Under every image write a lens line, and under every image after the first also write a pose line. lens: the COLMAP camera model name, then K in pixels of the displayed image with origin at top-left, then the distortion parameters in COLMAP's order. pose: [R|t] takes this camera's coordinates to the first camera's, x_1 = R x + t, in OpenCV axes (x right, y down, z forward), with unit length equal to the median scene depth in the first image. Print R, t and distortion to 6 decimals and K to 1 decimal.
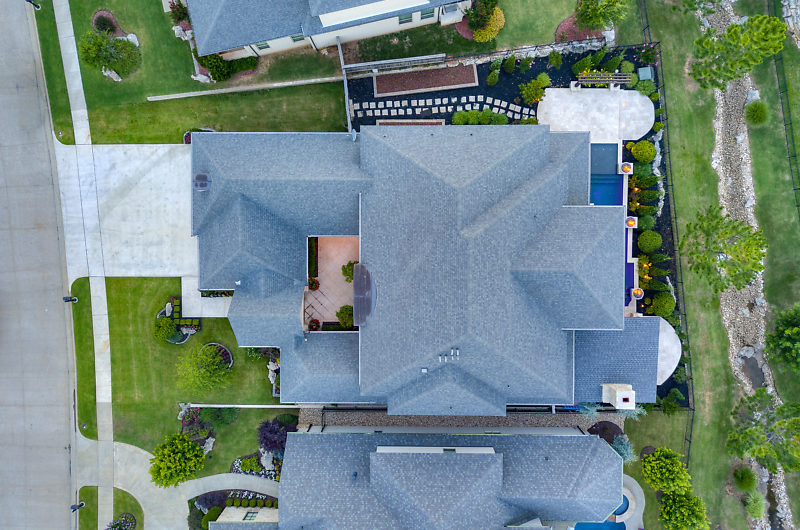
lens RADIAL K [[647.3, 0, 422.3], [0, 647.3, 244.9], [0, 0, 1]] dist [0.007341, 0.011499]
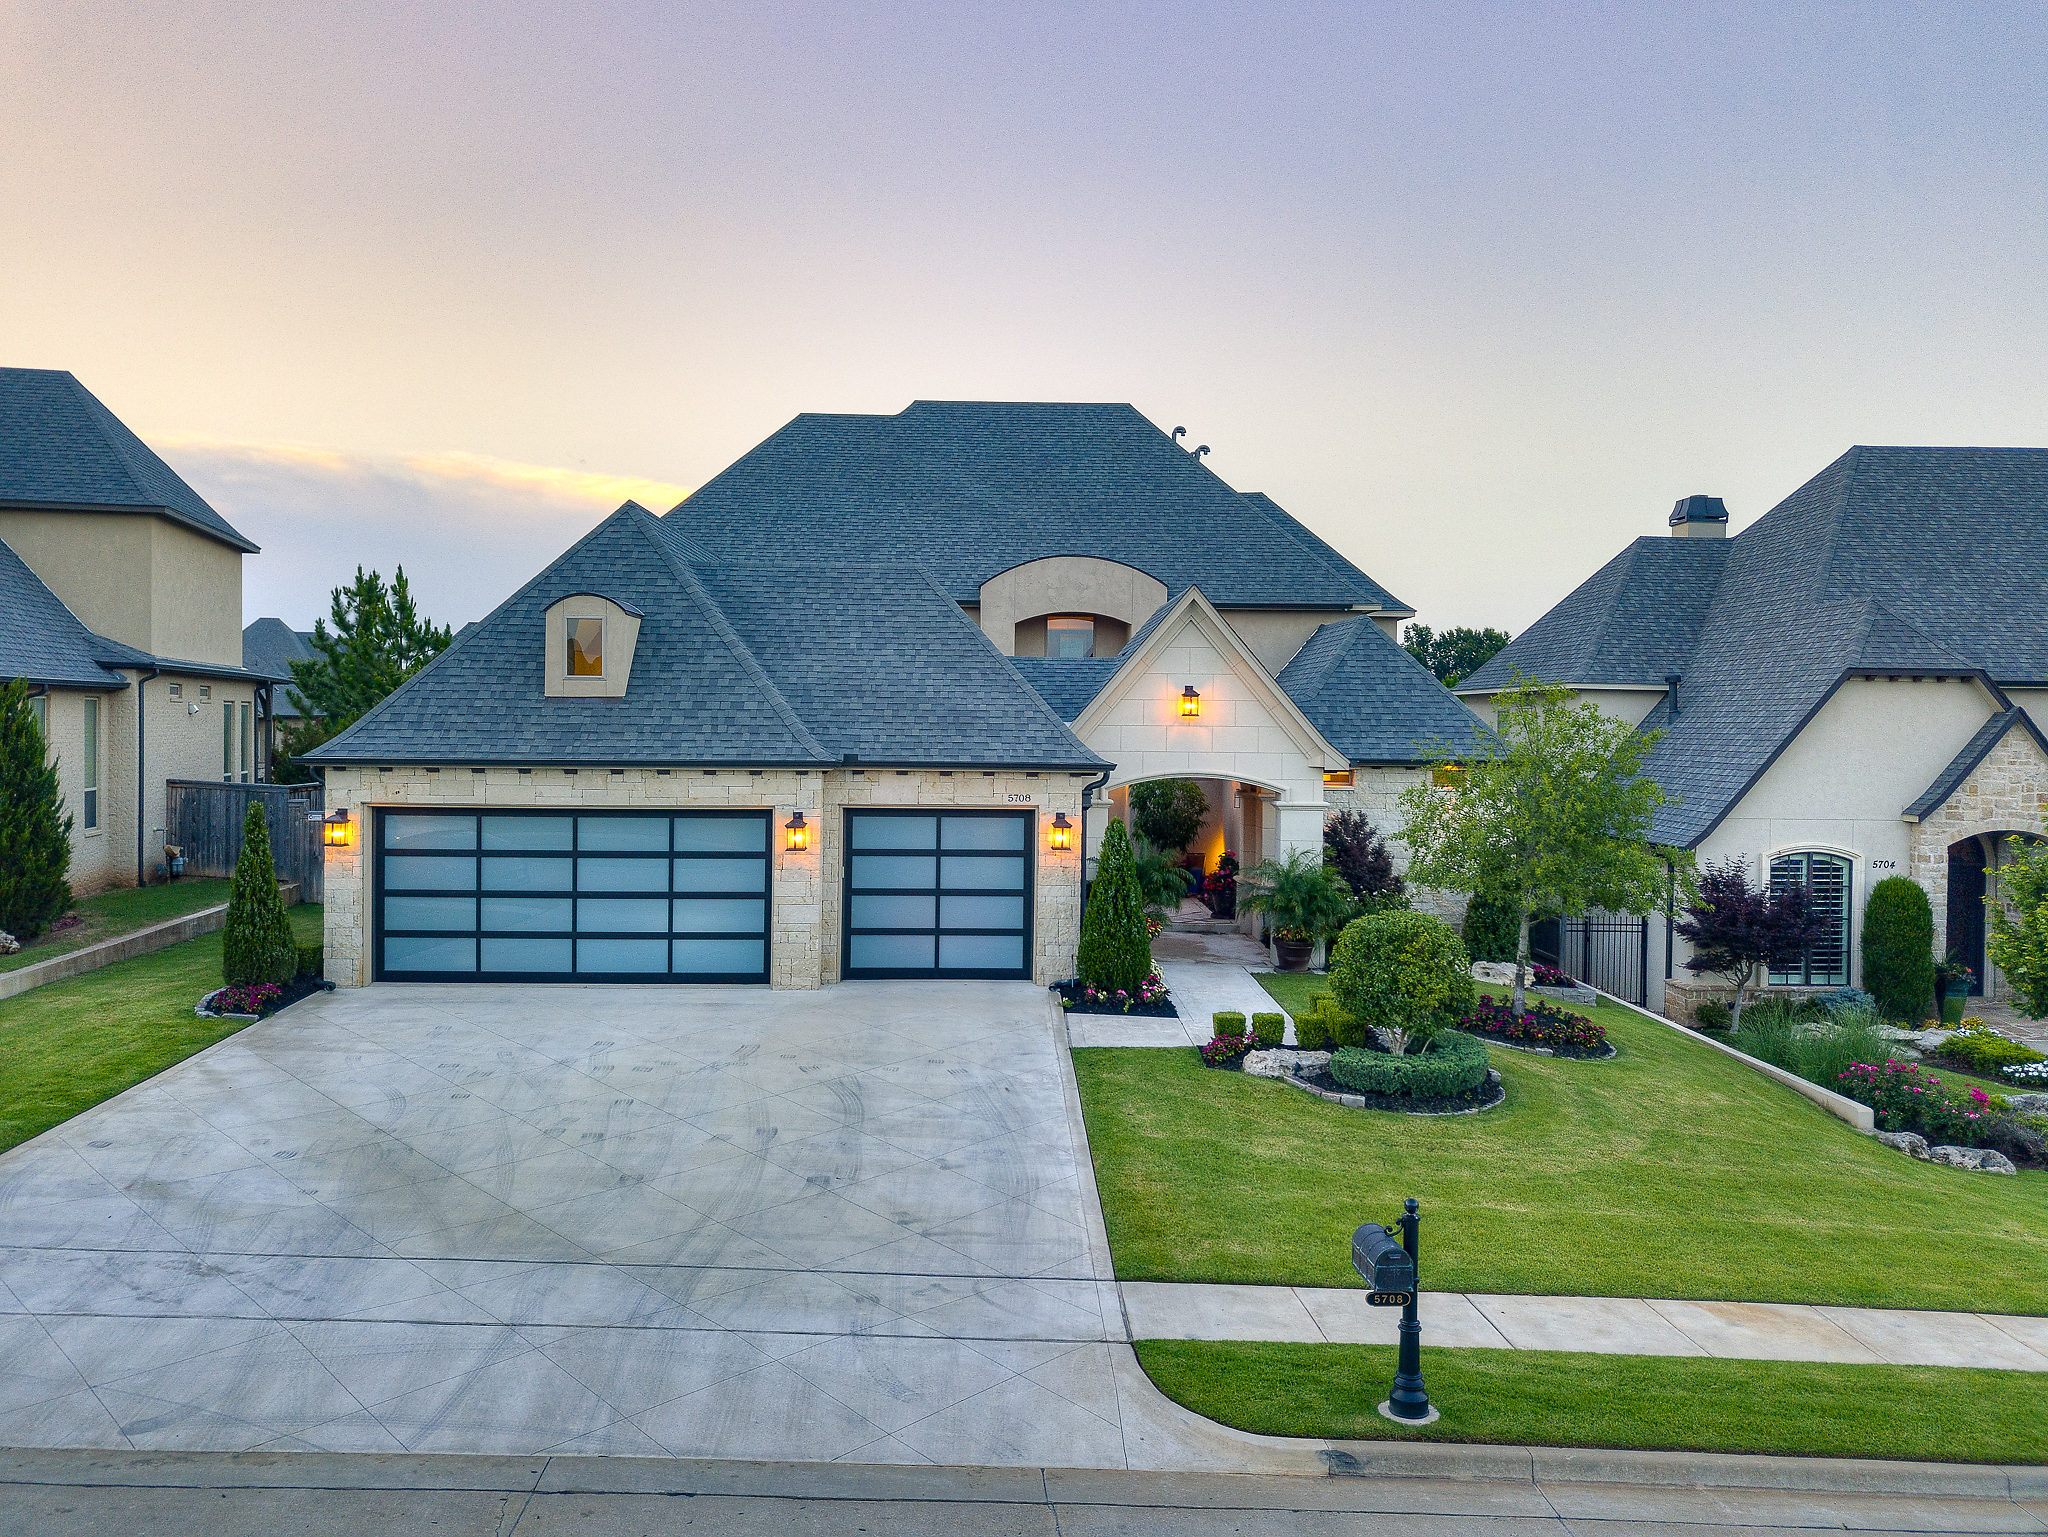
lens RADIAL K [[1547.7, 0, 1024.0], [0, 1547.7, 768.5], [0, 0, 1]] dist [0.048066, -0.074523]
pose [[-0.023668, -0.012985, 0.999636, -0.766303], [0.999693, -0.007670, 0.023570, 0.029110], [0.007361, 0.999886, 0.013163, 0.934318]]
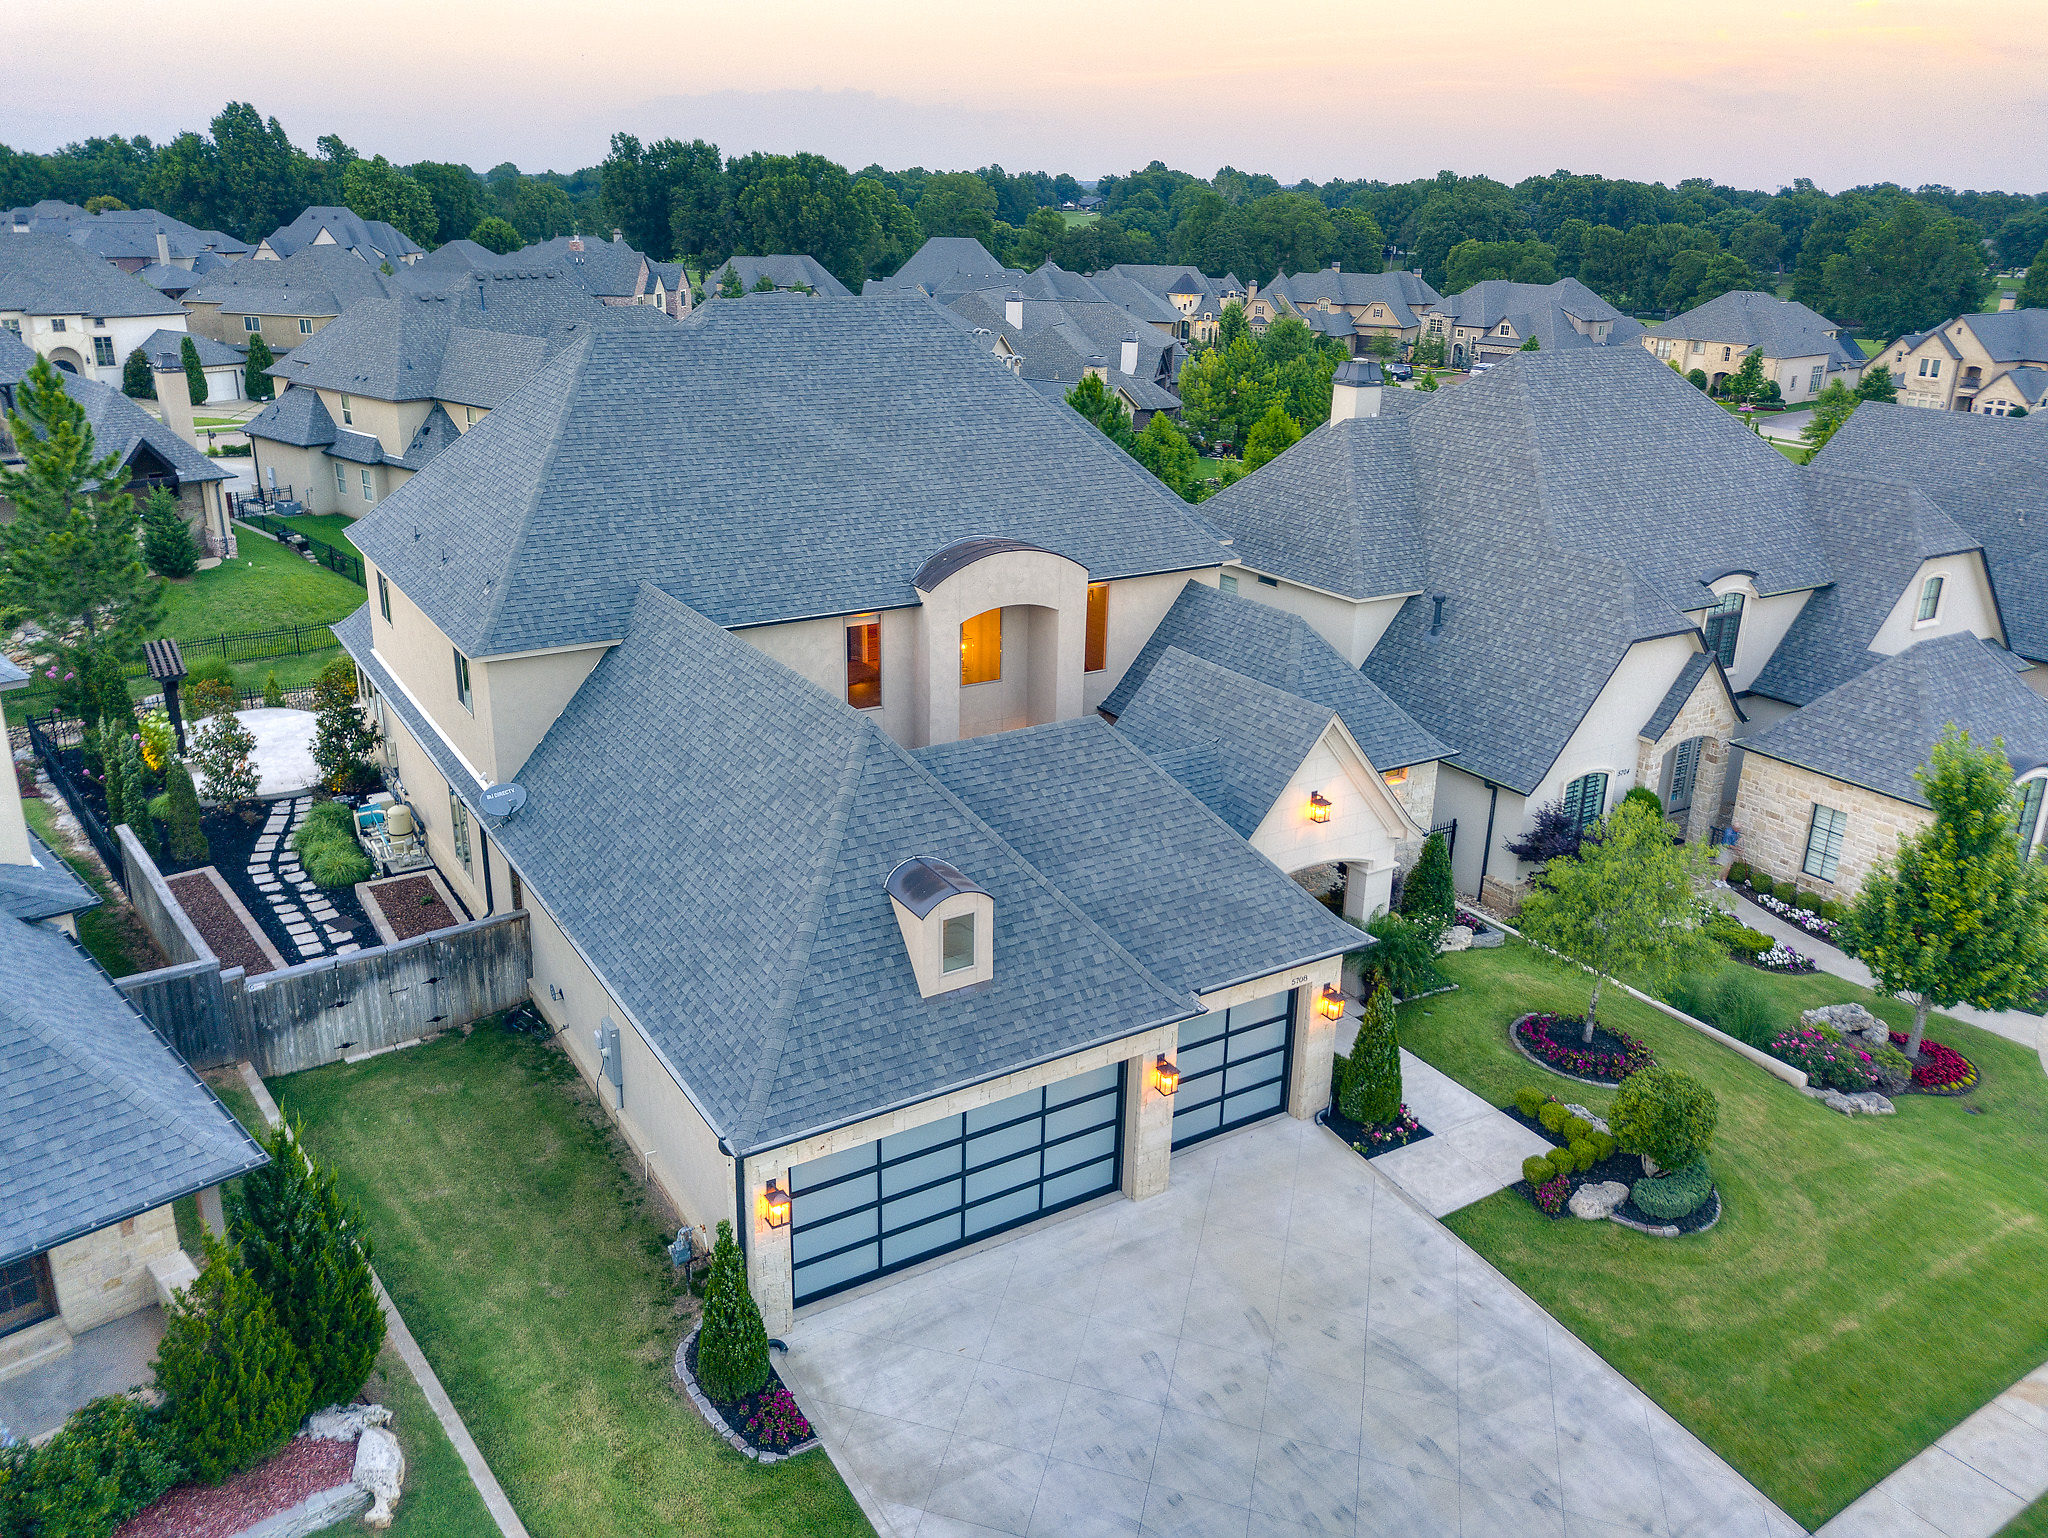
lens RADIAL K [[1571.4, 0, 1015.6], [0, 1571.4, 735.4], [0, 0, 1]] dist [0.003070, 0.004001]
pose [[-0.525710, -0.270900, 0.806376, -0.660188], [0.850653, -0.172189, 0.496730, -0.278454], [0.004285, 0.947082, 0.320963, 0.710675]]
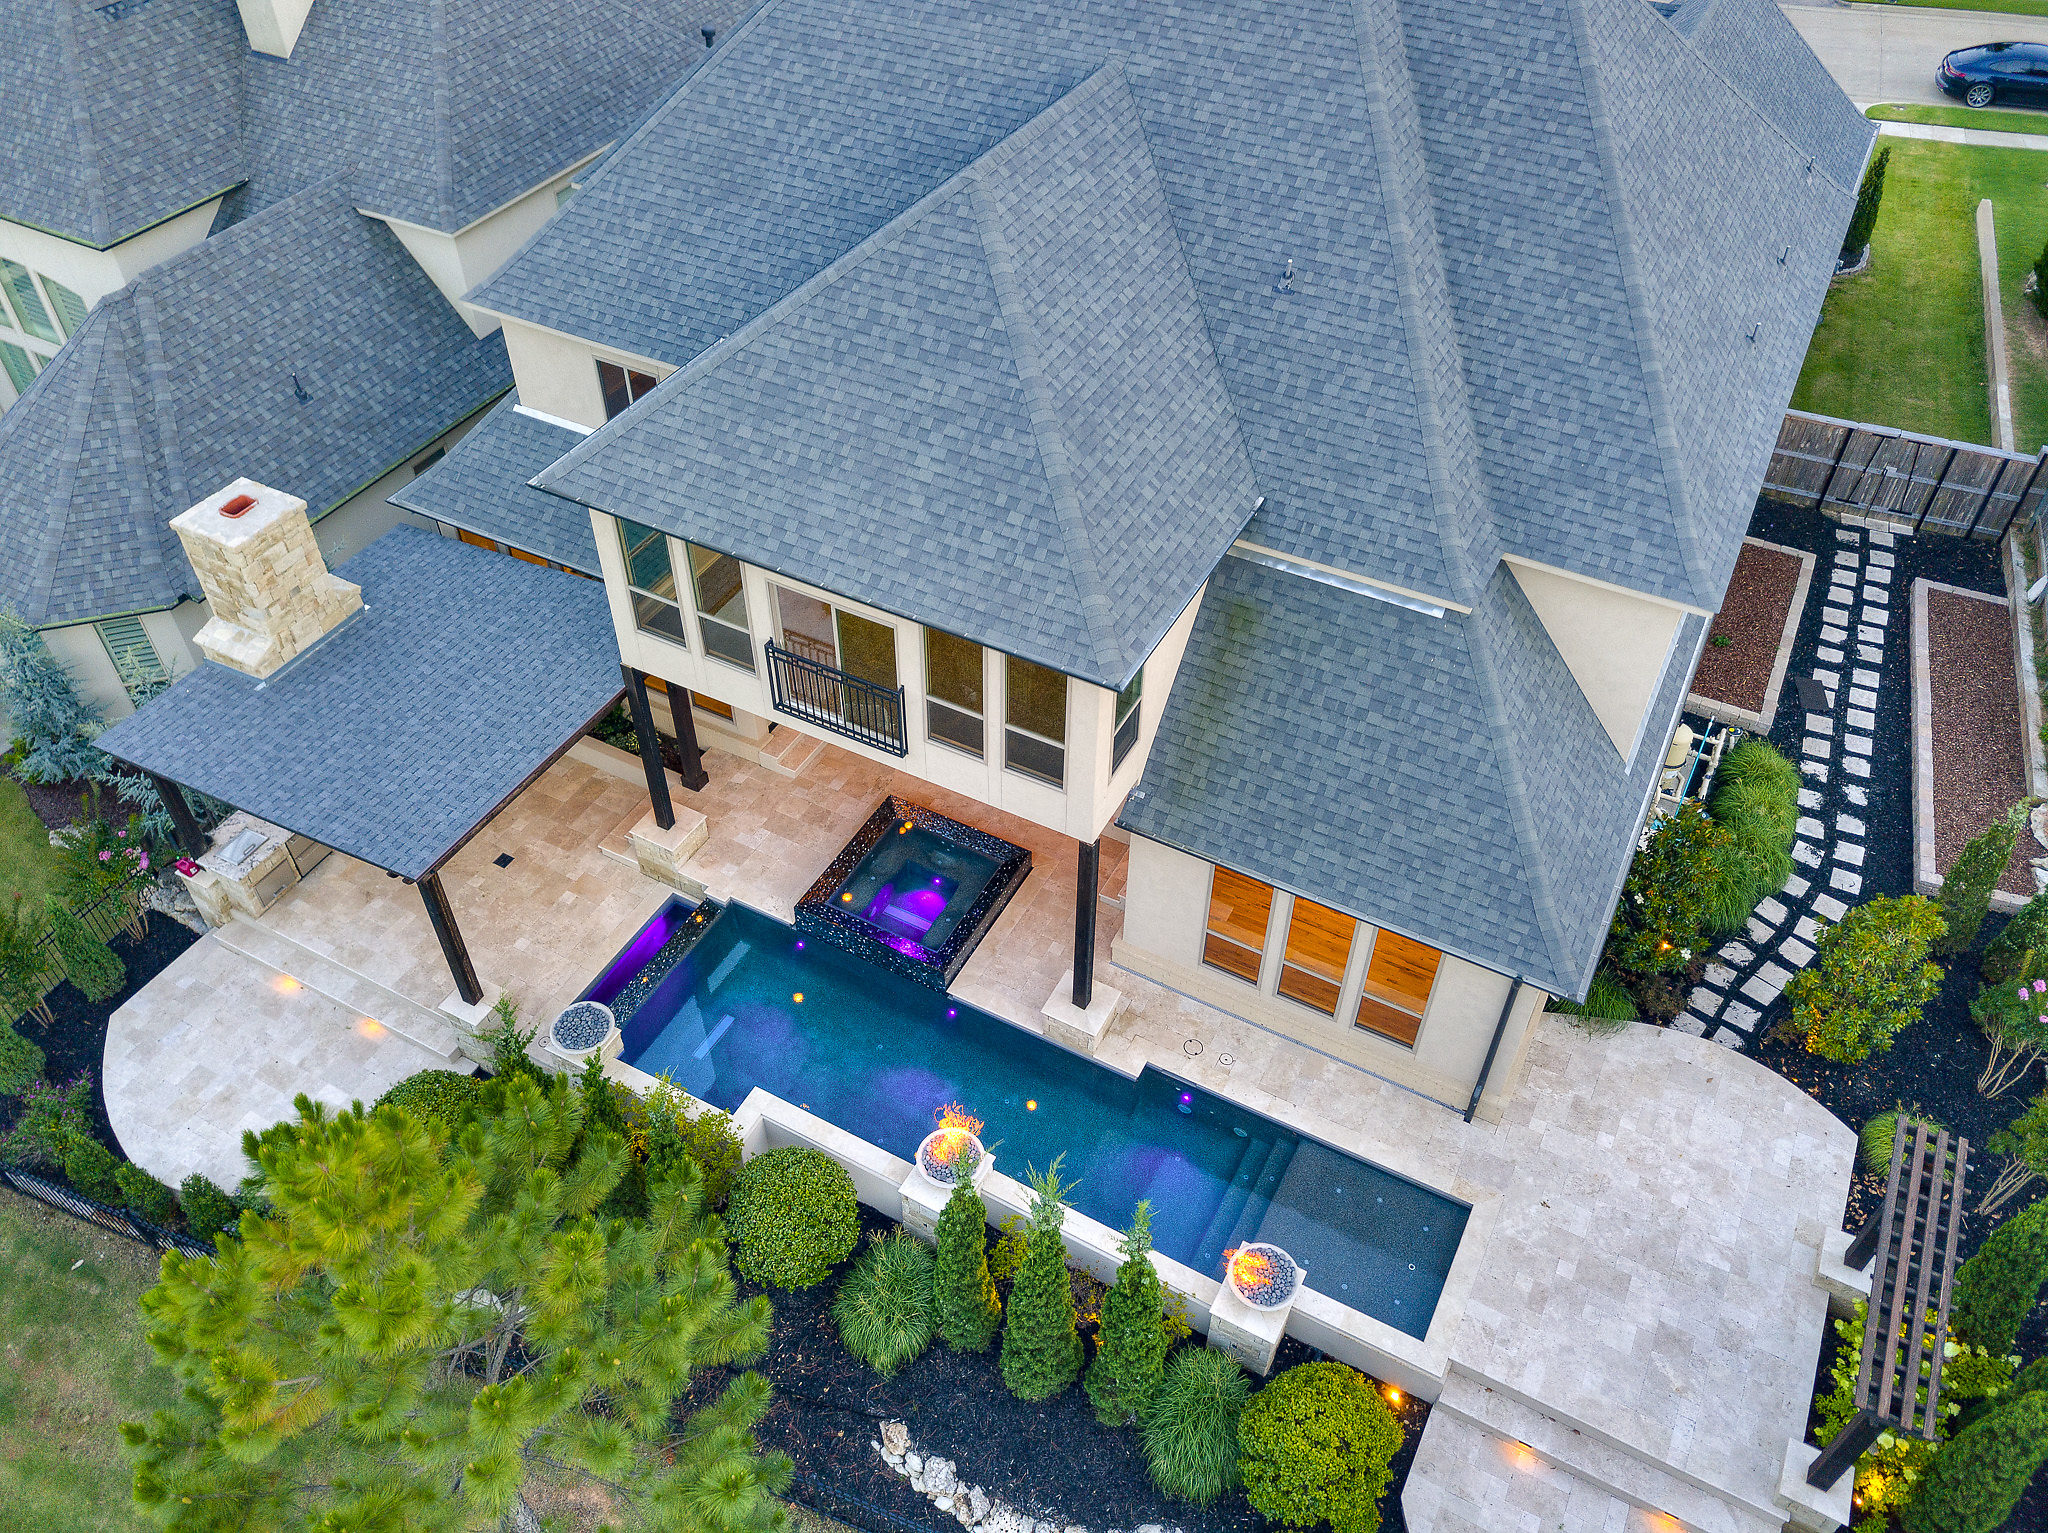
lens RADIAL K [[1604.5, 0, 993.5], [0, 1604.5, 728.4], [0, 0, 1]] dist [0.048306, -0.089663]
pose [[-0.475426, 0.610785, -0.633176, 0.504115], [-0.879632, -0.342095, 0.330483, -0.142674], [-0.014752, 0.714082, 0.699907, 0.618616]]
